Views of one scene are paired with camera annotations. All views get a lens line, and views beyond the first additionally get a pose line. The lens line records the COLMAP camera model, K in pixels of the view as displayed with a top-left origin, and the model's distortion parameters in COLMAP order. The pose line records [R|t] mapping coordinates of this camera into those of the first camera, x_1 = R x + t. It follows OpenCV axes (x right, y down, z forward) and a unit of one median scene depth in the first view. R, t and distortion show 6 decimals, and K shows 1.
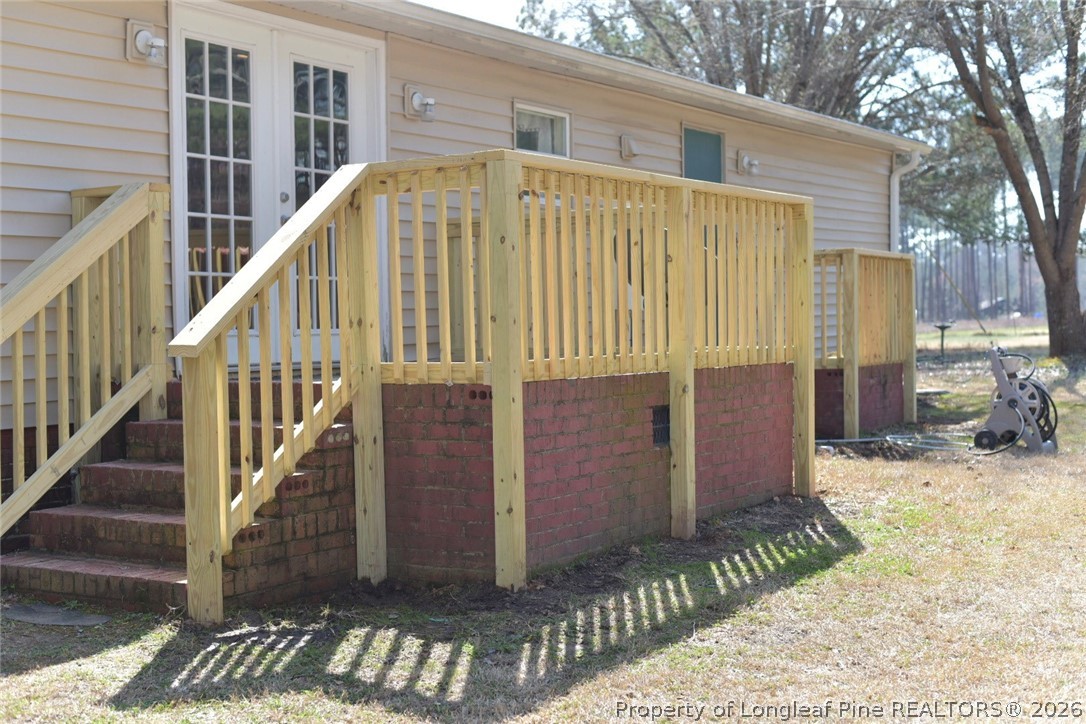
lens RADIAL K [[1580.8, 0, 543.0], [0, 1580.8, 362.0], [0, 0, 1]] dist [-0.000271, 0.081887]
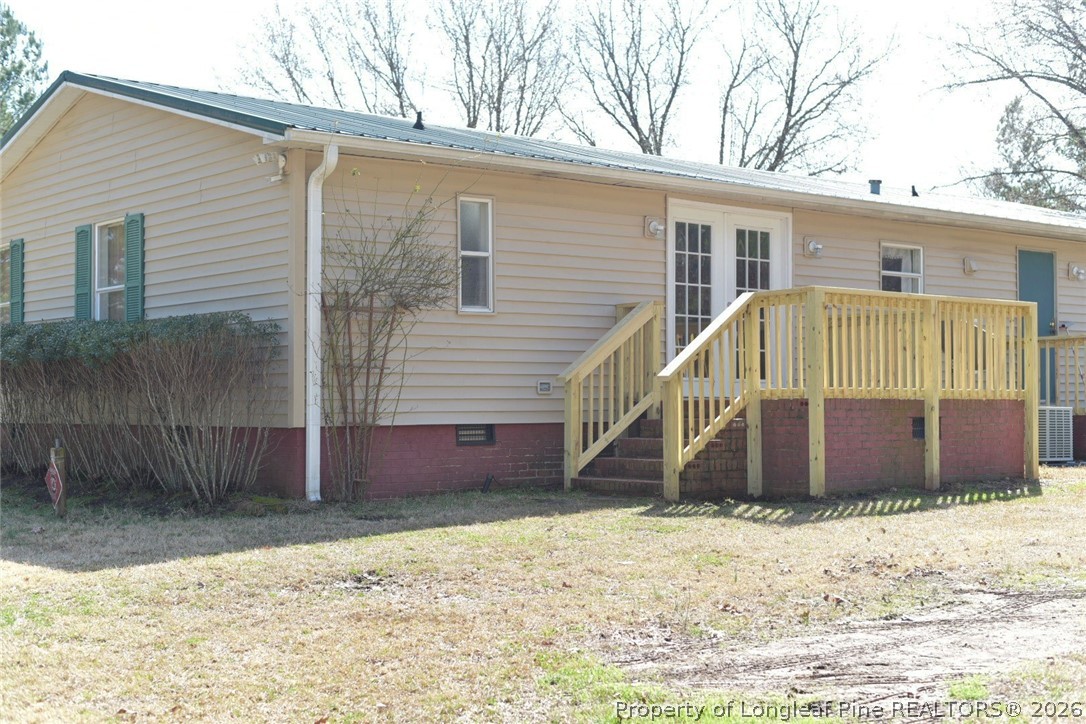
lens RADIAL K [[1580.8, 0, 543.0], [0, 1580.8, 362.0], [0, 0, 1]] dist [-0.000271, 0.081887]
pose [[0.945532, 0.003829, -0.325506, 0.280267], [-0.021202, 0.998532, -0.049842, 0.069371], [0.324838, 0.054028, 0.944225, -0.966064]]
